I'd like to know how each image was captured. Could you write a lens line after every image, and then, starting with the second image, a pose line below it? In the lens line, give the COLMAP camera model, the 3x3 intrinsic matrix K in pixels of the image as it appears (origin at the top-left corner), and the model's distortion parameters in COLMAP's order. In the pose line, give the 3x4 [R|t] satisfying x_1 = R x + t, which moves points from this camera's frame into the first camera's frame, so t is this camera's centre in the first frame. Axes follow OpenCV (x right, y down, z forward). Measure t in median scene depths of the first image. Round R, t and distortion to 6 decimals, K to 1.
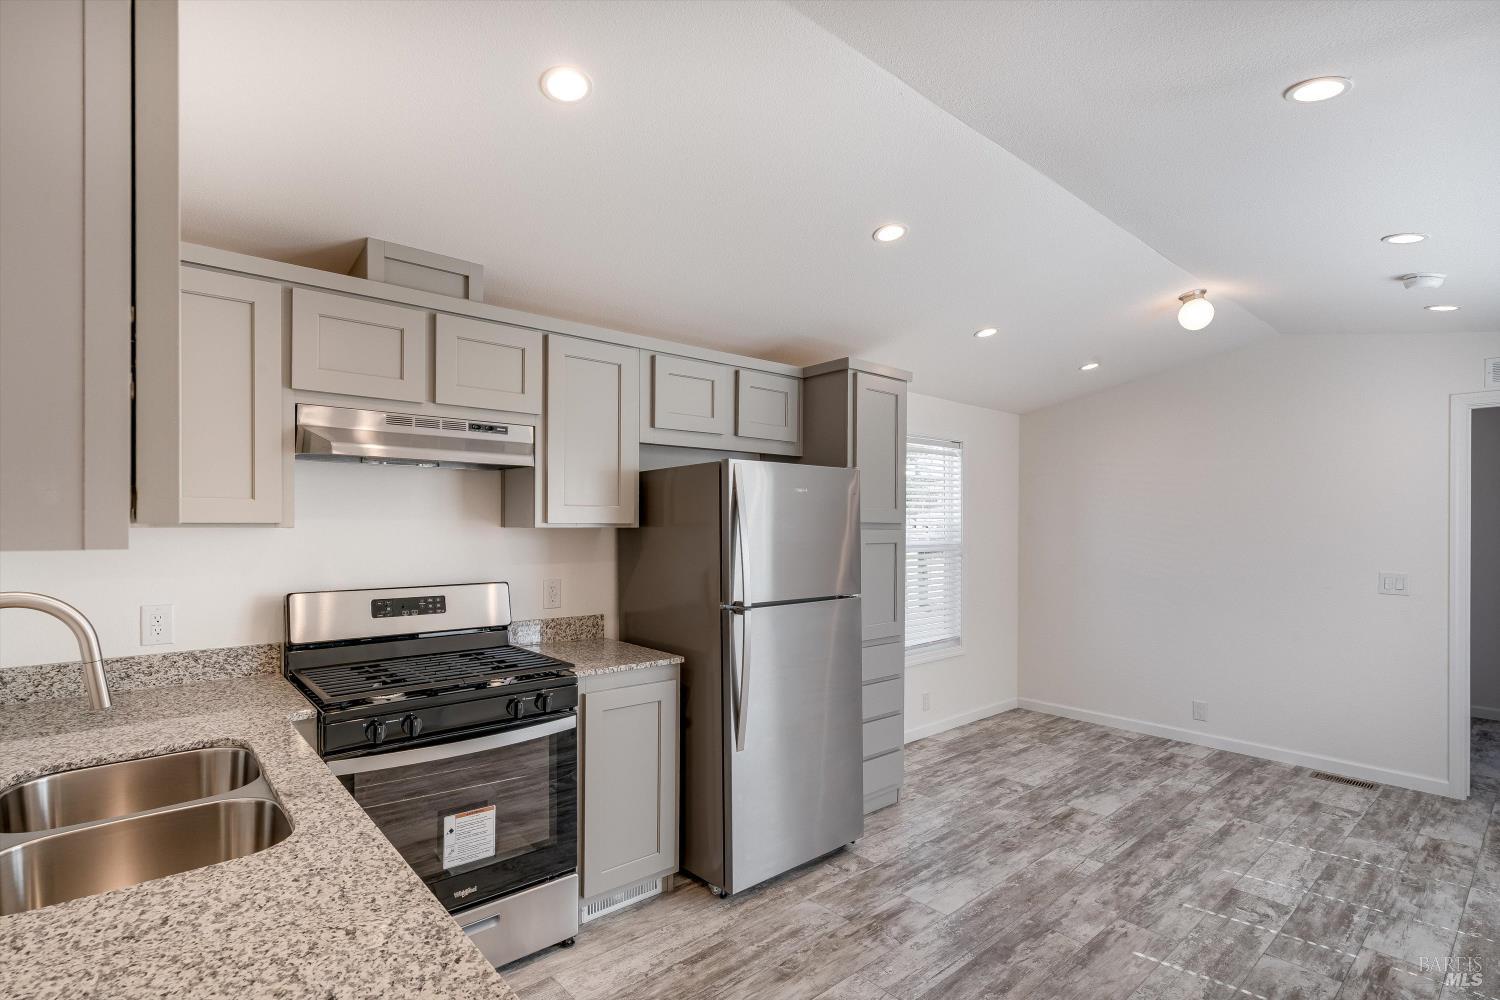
lens RADIAL K [[716.8, 0, 741.4], [0, 716.8, 508.9], [0, 0, 1]] dist [0.000822, 0.000596]
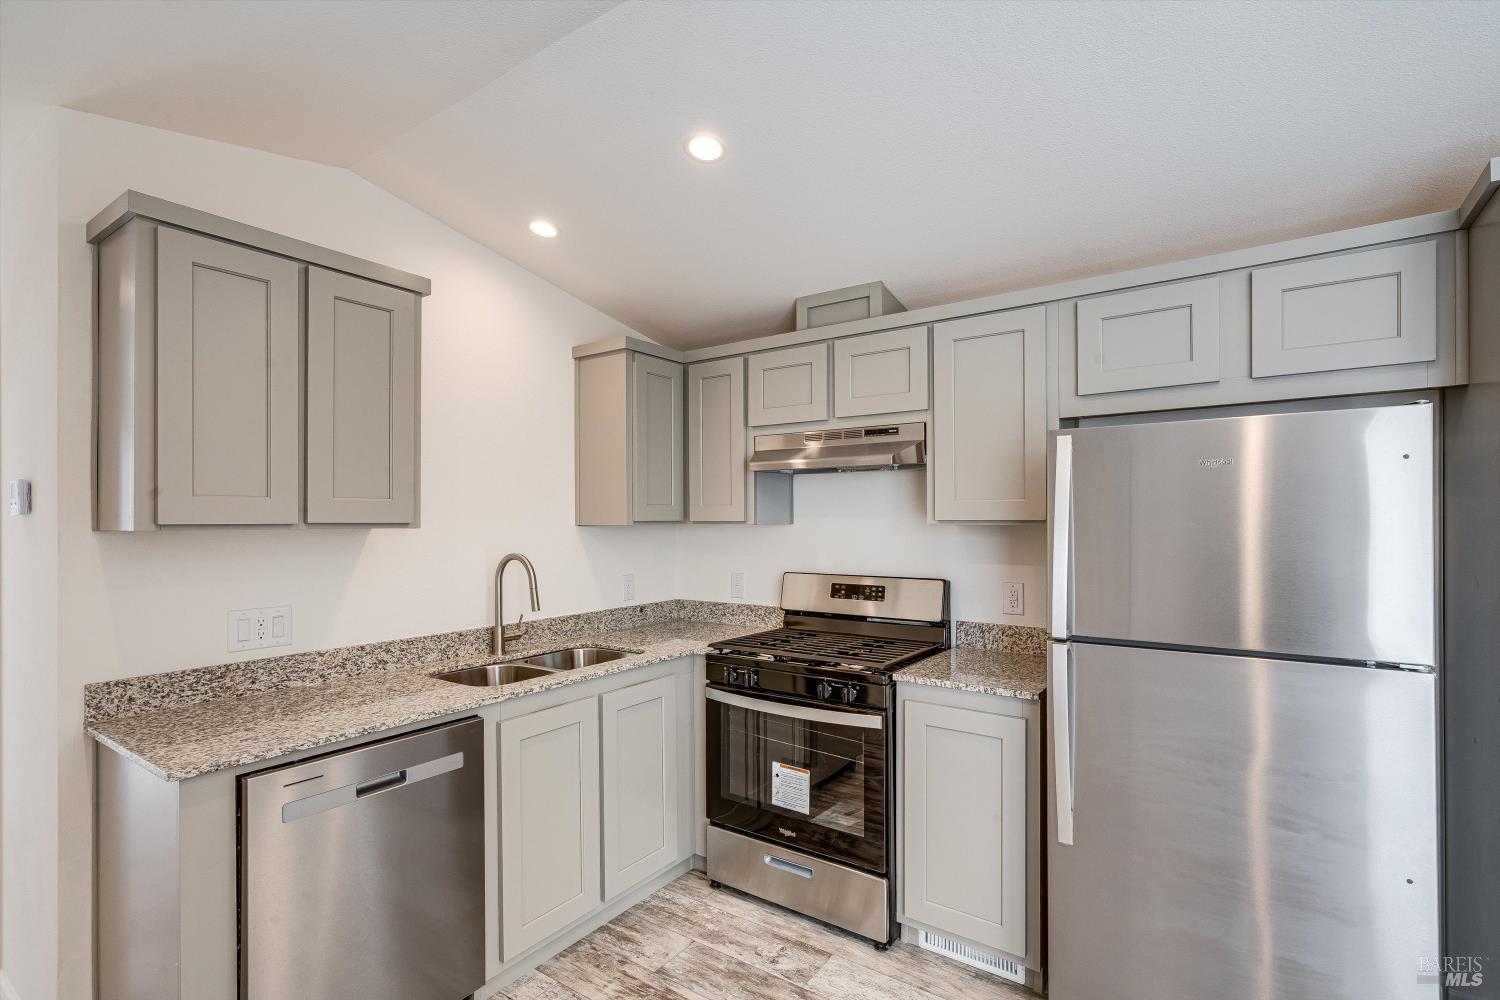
lens RADIAL K [[721.4, 0, 750.0], [0, 721.4, 500.0], [0, 0, 1]] dist [0.001183, 0.000832]
pose [[0.240982, -0.031016, -0.970034, 0.646411], [0.023440, 0.999384, -0.026132, 0.012895], [0.970247, -0.016440, 0.241560, 0.554261]]
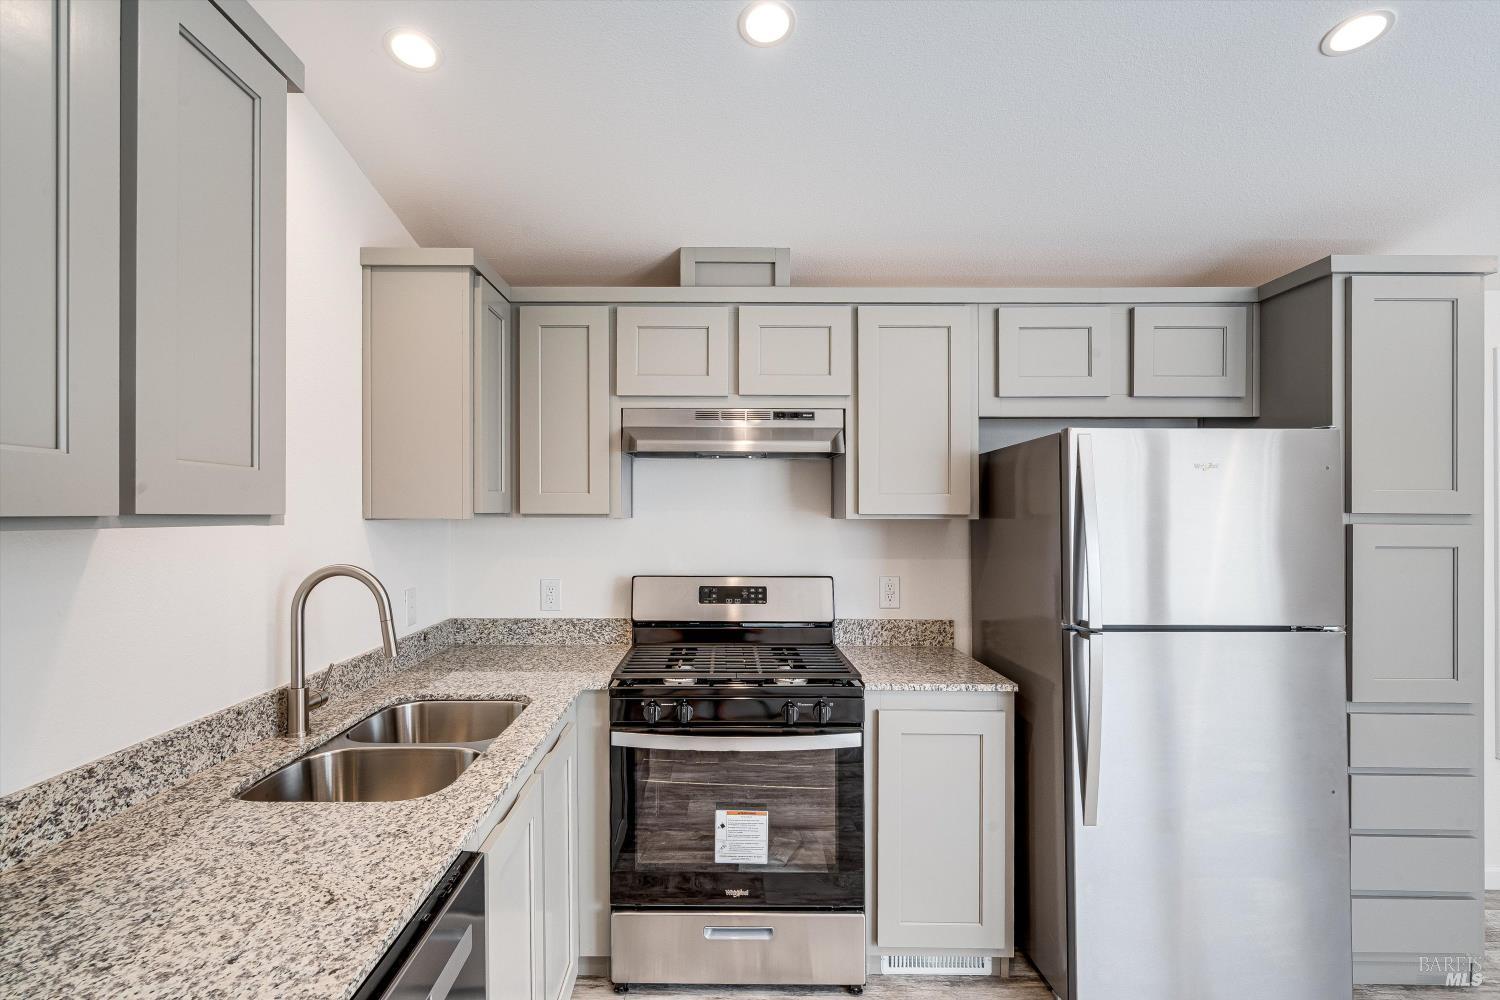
lens RADIAL K [[727.9, 0, 721.4], [0, 727.9, 496.3], [0, 0, 1]] dist [-0.000358, 0.001488]
pose [[0.757570, -0.015204, -0.652577, 0.211272], [0.012241, 0.999884, -0.009086, 0.003770], [0.652639, -0.001105, 0.757668, 0.198978]]
